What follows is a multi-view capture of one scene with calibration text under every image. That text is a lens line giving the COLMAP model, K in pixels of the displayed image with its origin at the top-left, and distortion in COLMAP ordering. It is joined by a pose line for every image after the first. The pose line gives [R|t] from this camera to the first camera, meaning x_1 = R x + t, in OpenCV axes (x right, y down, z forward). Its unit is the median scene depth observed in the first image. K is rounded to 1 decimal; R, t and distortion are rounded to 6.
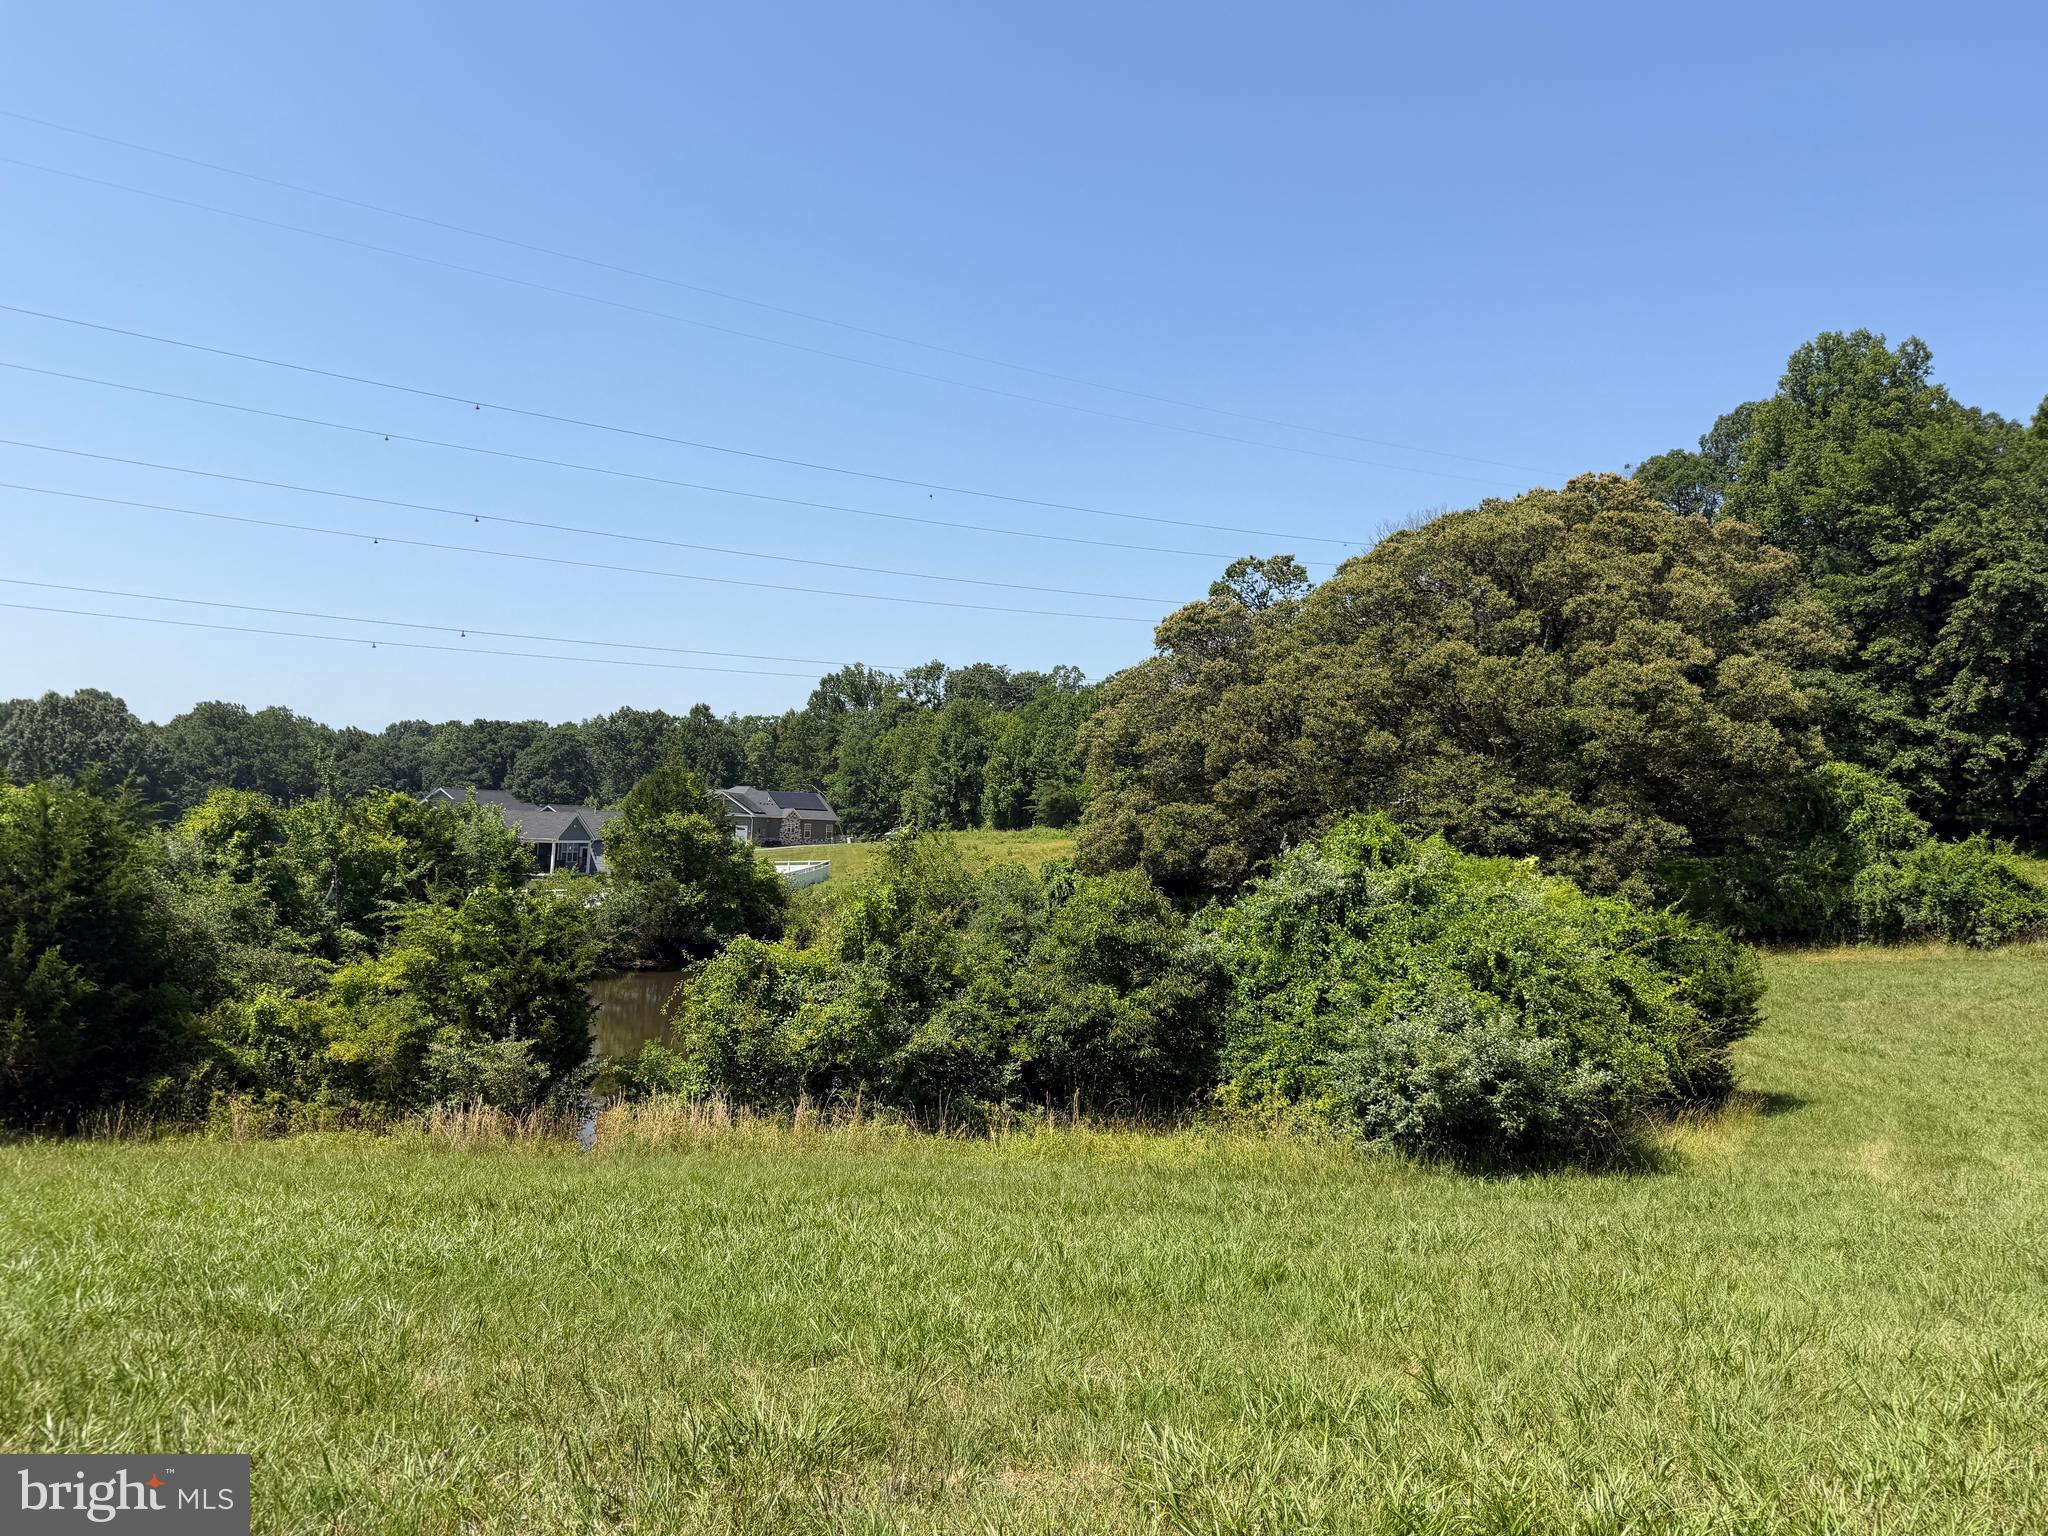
lens RADIAL K [[1410.0, 0, 1008.5], [0, 1410.0, 756.0], [0, 0, 1]] dist [0.116581, -0.233842]
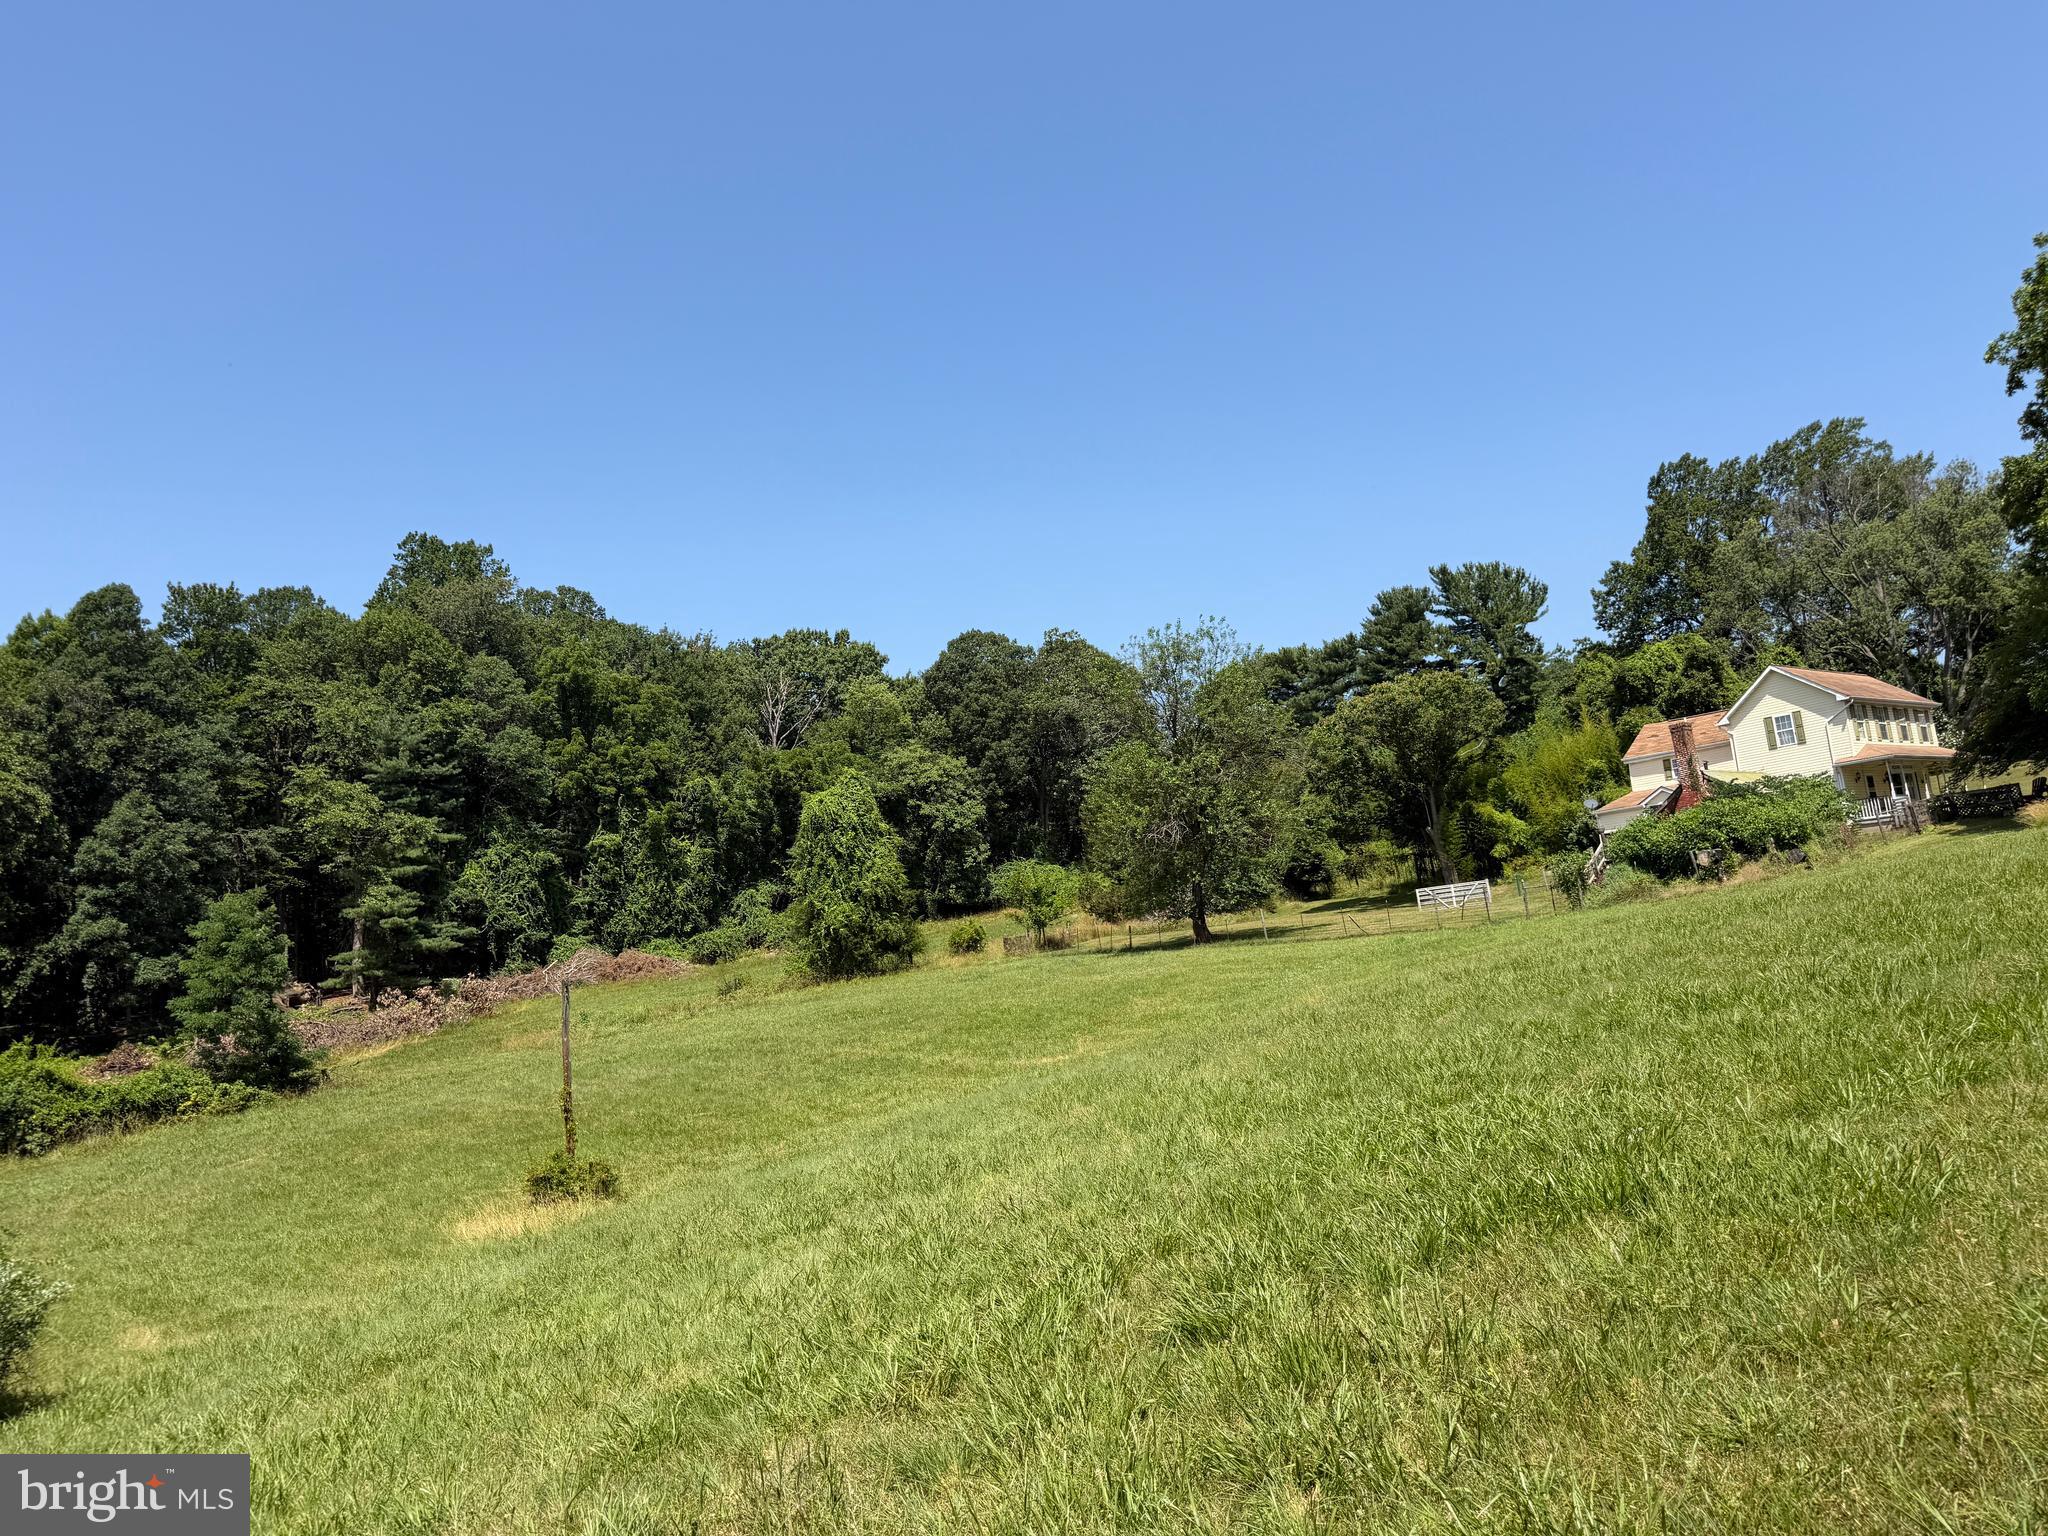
lens RADIAL K [[1372.2, 0, 1028.5], [0, 1372.2, 772.0], [0, 0, 1]] dist [0.158639, -0.206484]
pose [[0.261716, 0.077521, 0.962027, -0.098419], [0.062273, 0.993336, -0.096985, 0.007168], [-0.963134, 0.085291, 0.255144, 0.040025]]
